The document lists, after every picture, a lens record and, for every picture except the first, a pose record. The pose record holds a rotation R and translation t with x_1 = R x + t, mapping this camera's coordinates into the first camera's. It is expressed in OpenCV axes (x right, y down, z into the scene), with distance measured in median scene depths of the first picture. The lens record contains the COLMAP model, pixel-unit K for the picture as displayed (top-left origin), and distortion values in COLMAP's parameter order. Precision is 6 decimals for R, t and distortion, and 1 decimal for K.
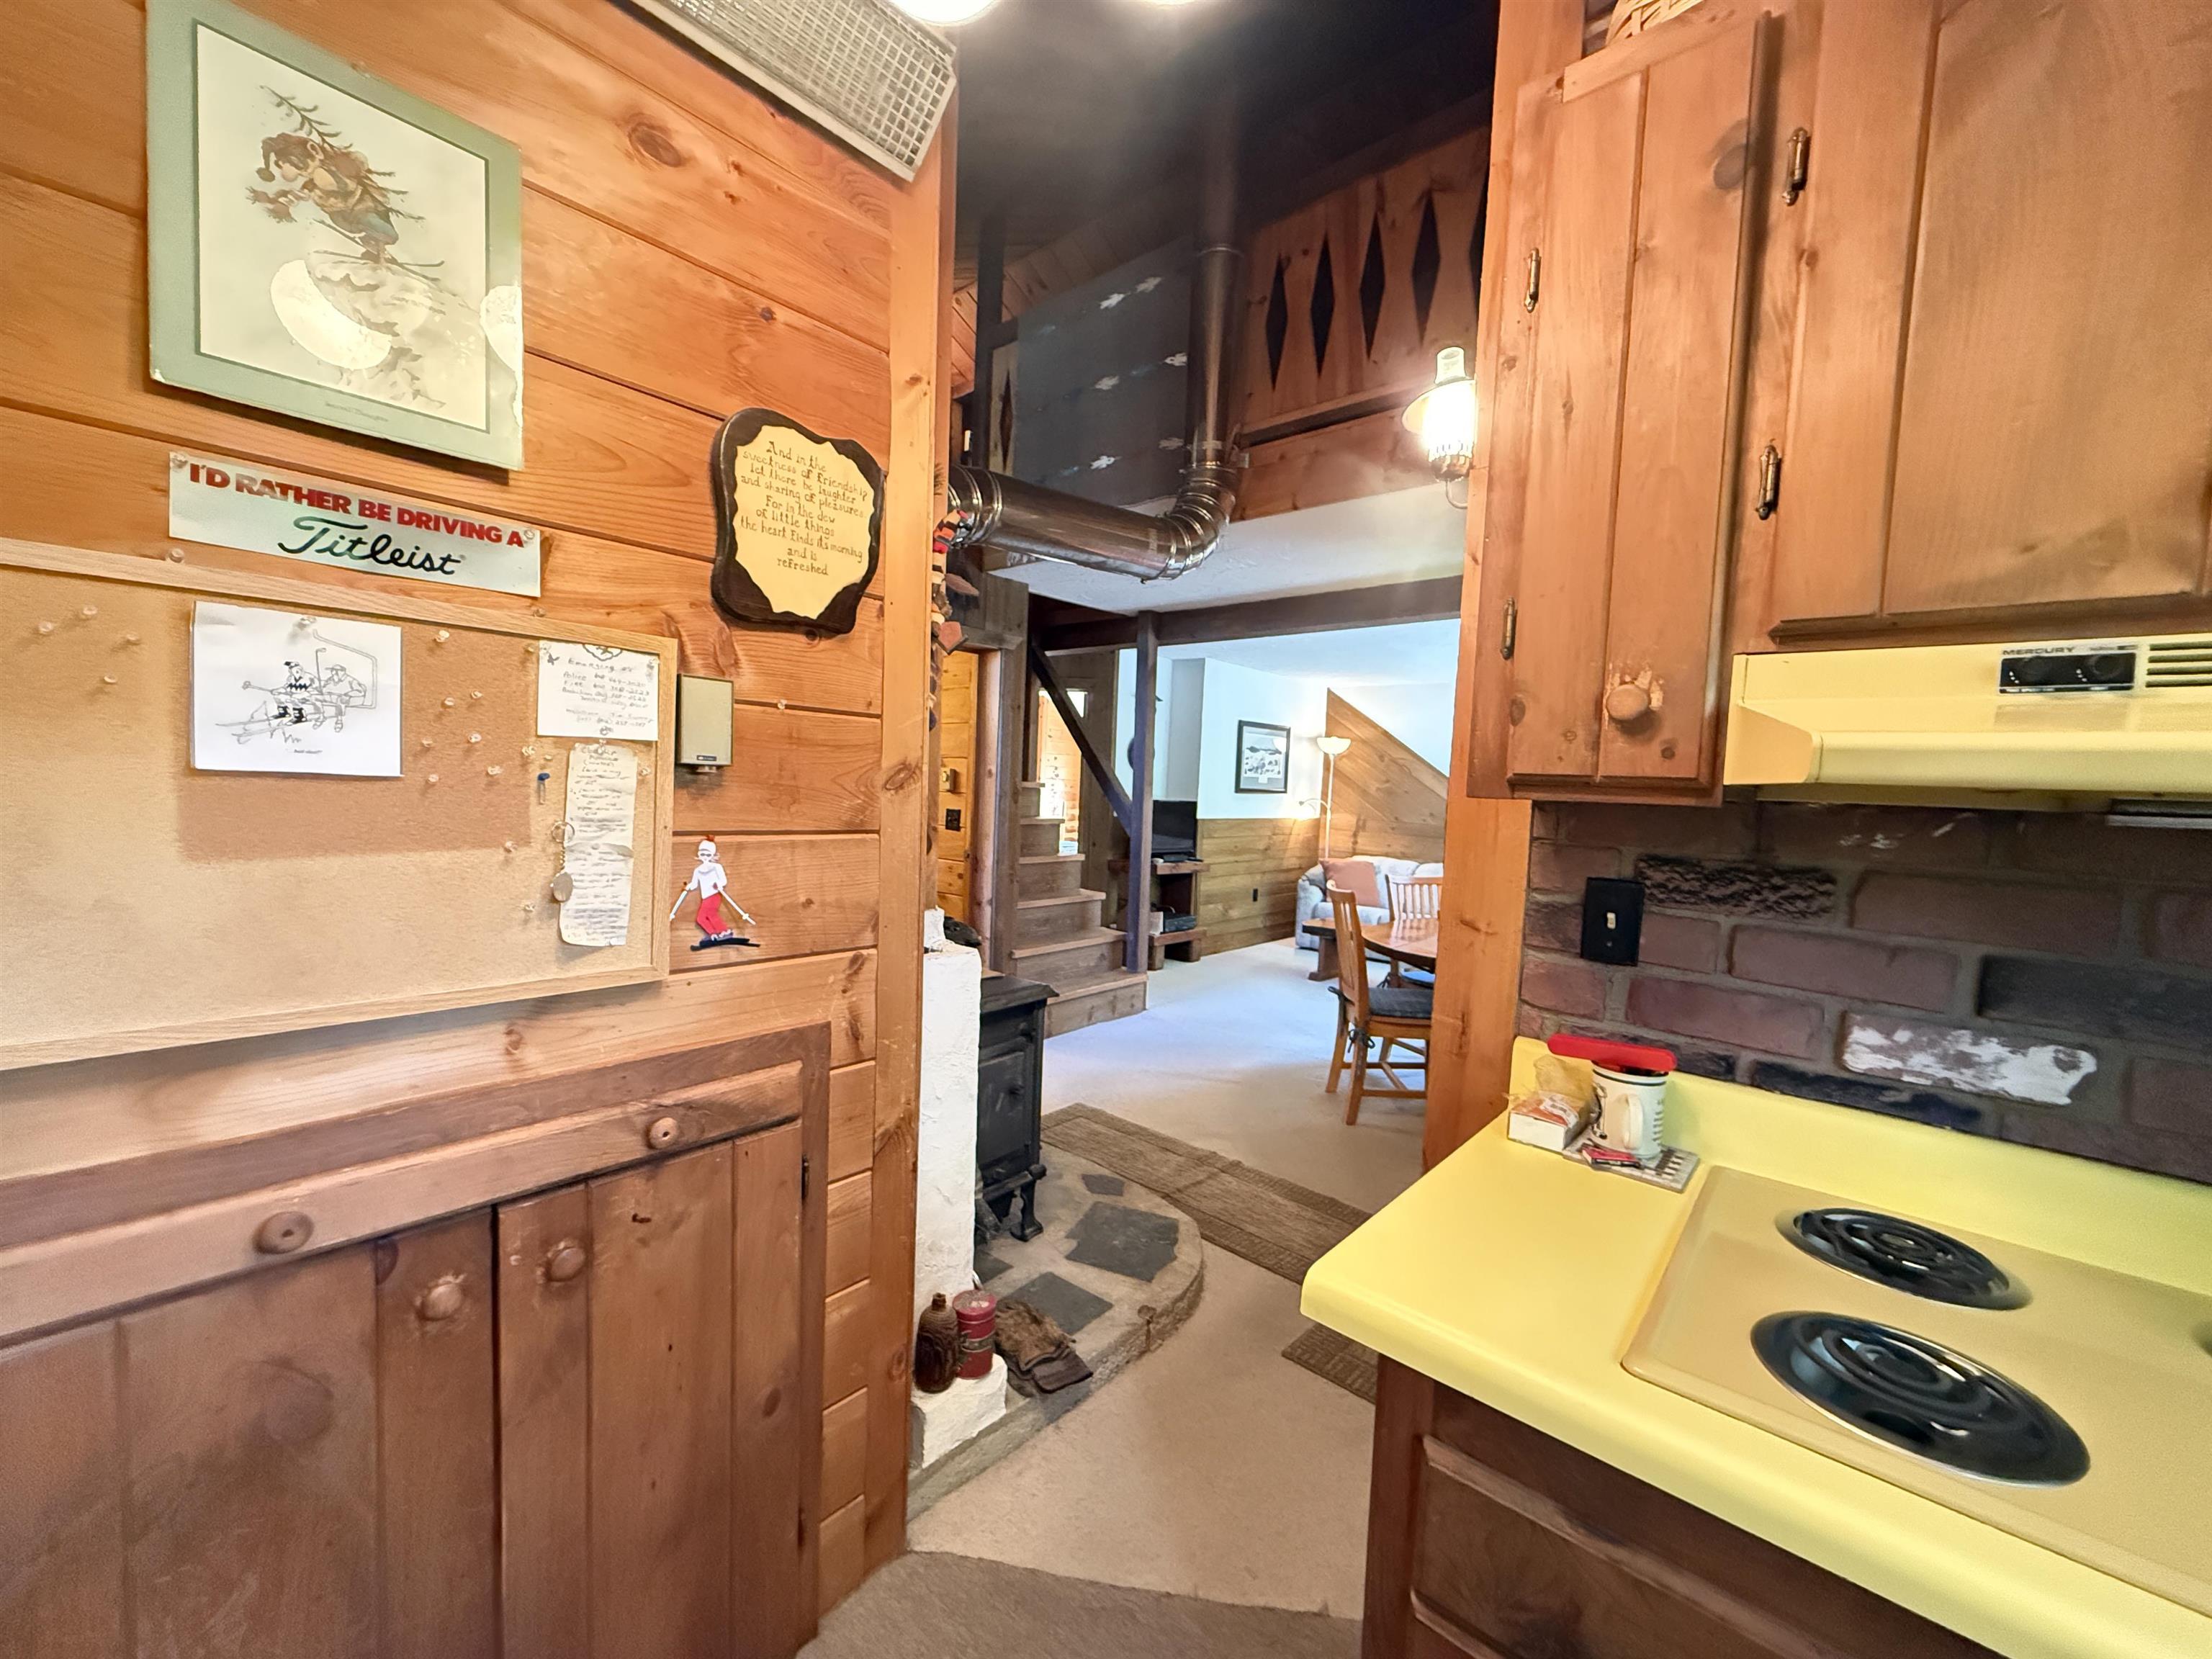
lens RADIAL K [[878.0, 0, 1106.0], [0, 878.0, 829.5], [0, 0, 1]] dist [-0.000115, -0.000293]
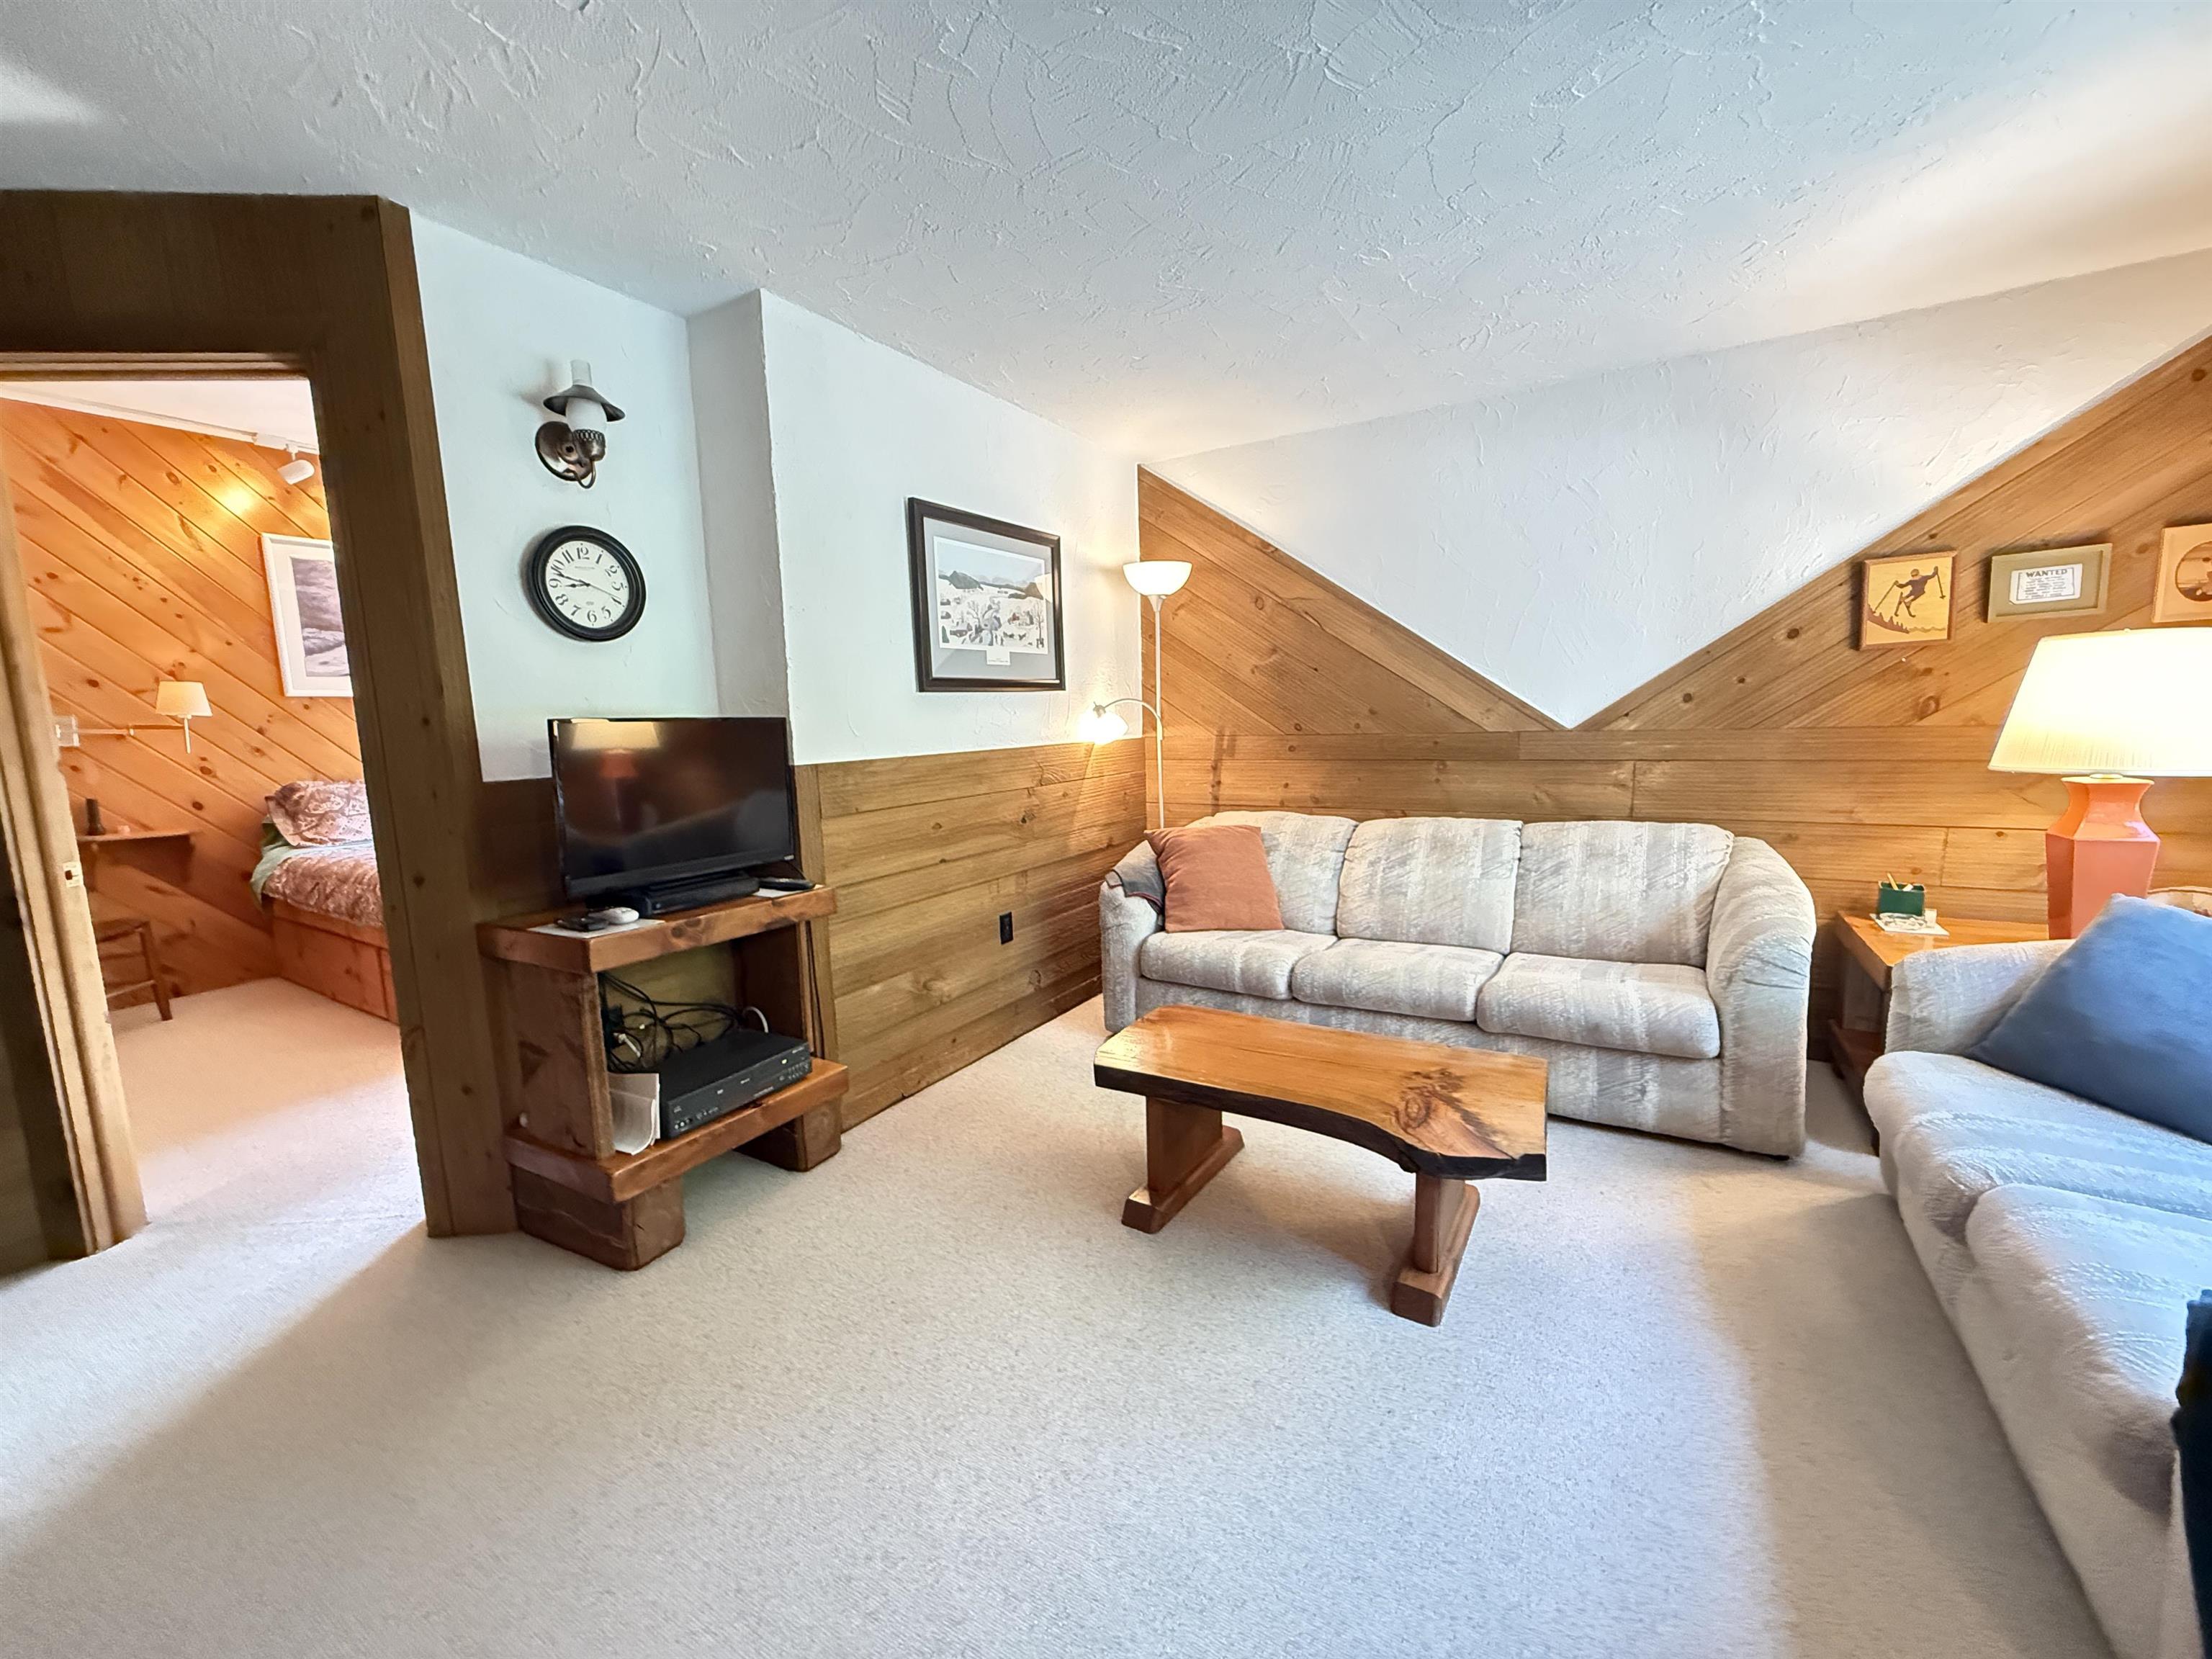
lens RADIAL K [[878.0, 0, 1106.0], [0, 878.0, 829.5], [0, 0, 1]] dist [-0.000115, -0.000293]
pose [[0.982840, -0.092783, 0.159426, 0.151893], [0.080080, 0.993213, 0.084350, -0.006097], [-0.166171, -0.070136, 0.983600, 0.560937]]
